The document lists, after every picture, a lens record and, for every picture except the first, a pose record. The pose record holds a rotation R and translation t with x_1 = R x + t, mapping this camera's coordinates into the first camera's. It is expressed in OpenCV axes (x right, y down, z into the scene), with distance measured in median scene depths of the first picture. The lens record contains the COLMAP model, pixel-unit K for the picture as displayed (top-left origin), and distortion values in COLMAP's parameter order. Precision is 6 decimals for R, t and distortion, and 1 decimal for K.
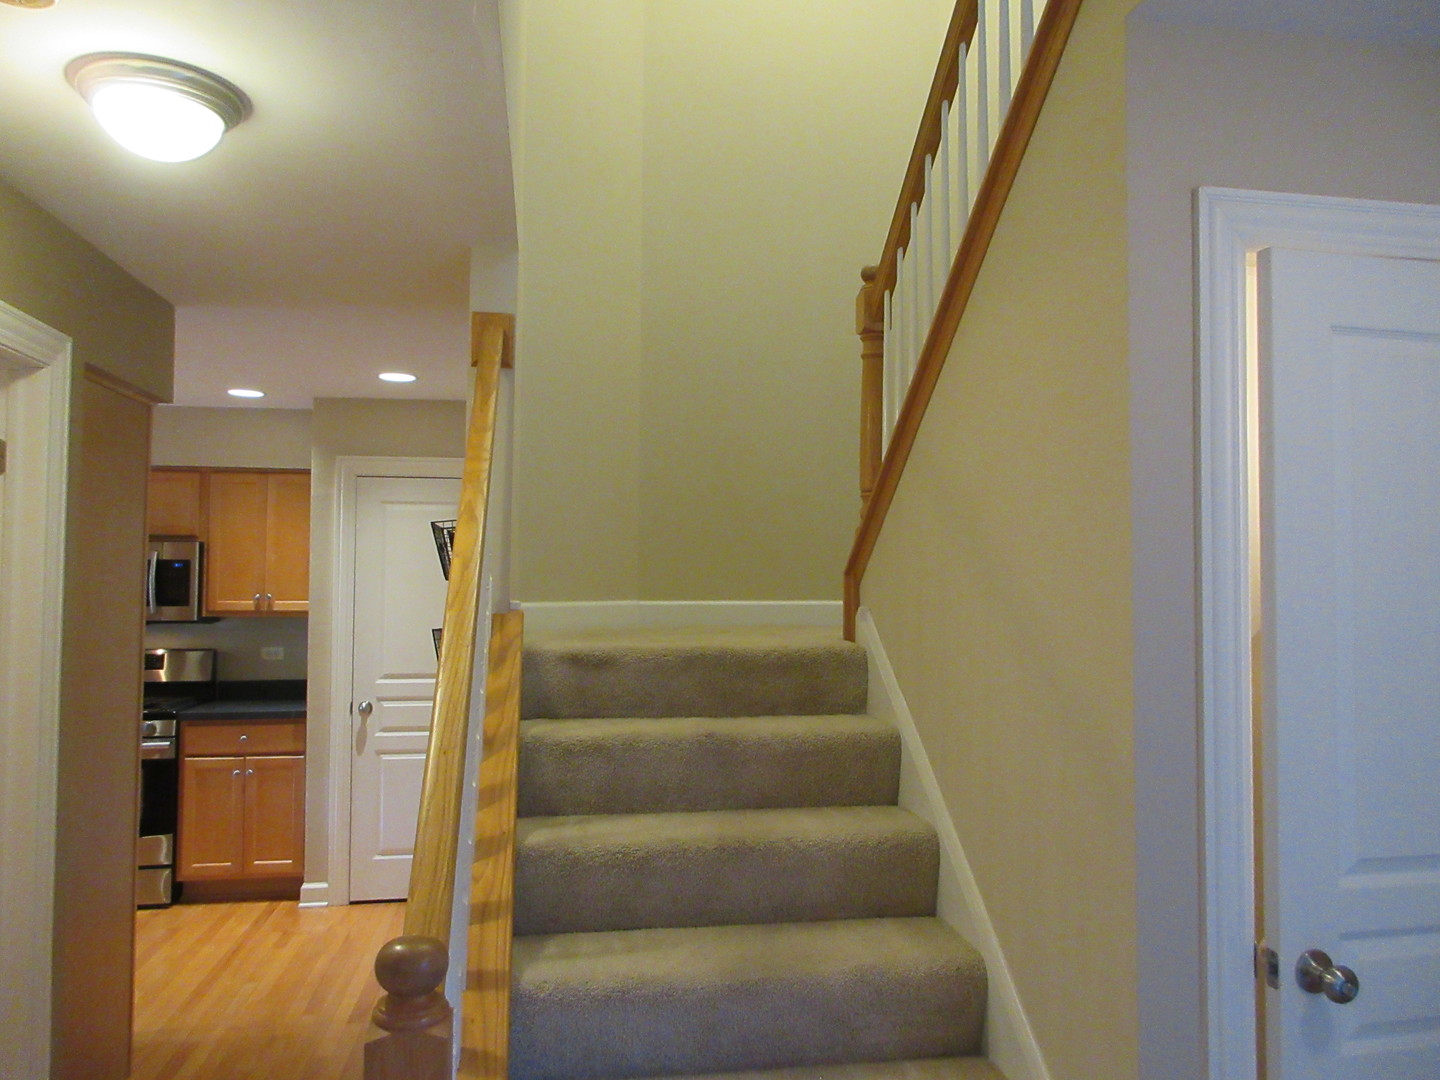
lens RADIAL K [[1070.1, 0, 720.8], [0, 1070.1, 533.0], [0, 0, 1]] dist [-0.004194, 0.005871]
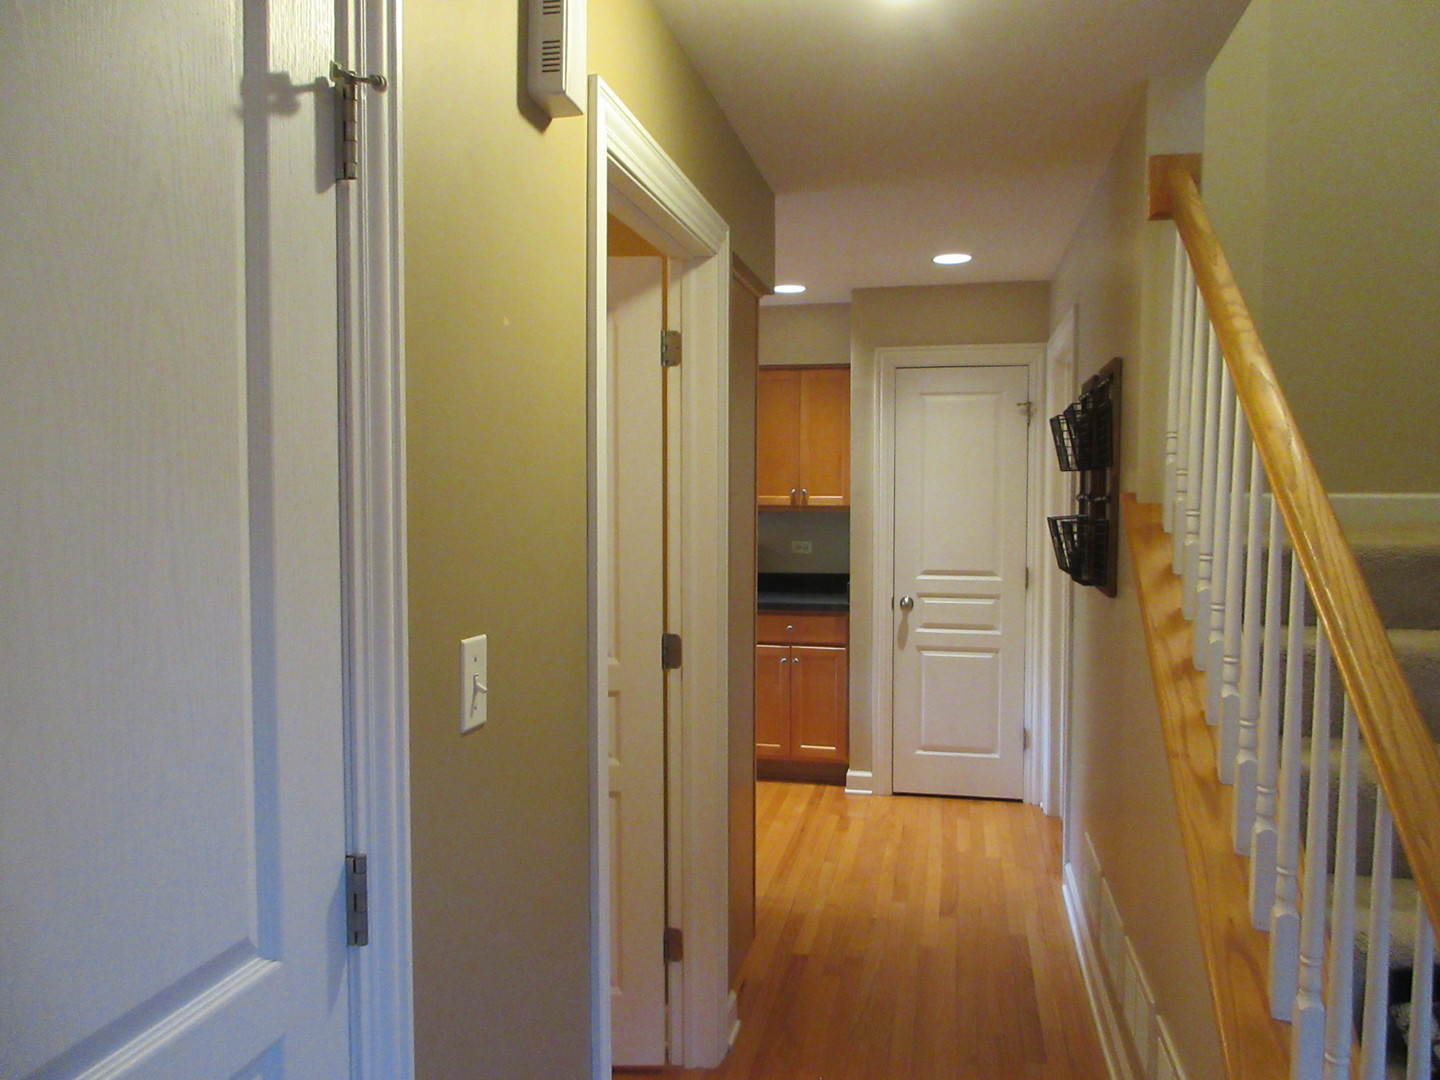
lens RADIAL K [[1070.1, 0, 720.8], [0, 1070.1, 533.0], [0, 0, 1]] dist [-0.004194, 0.005871]
pose [[0.932821, 0.014443, -0.360049, -0.137668], [0.018218, 0.996028, 0.087156, 0.009023], [0.359878, -0.087860, 0.928853, 0.022777]]
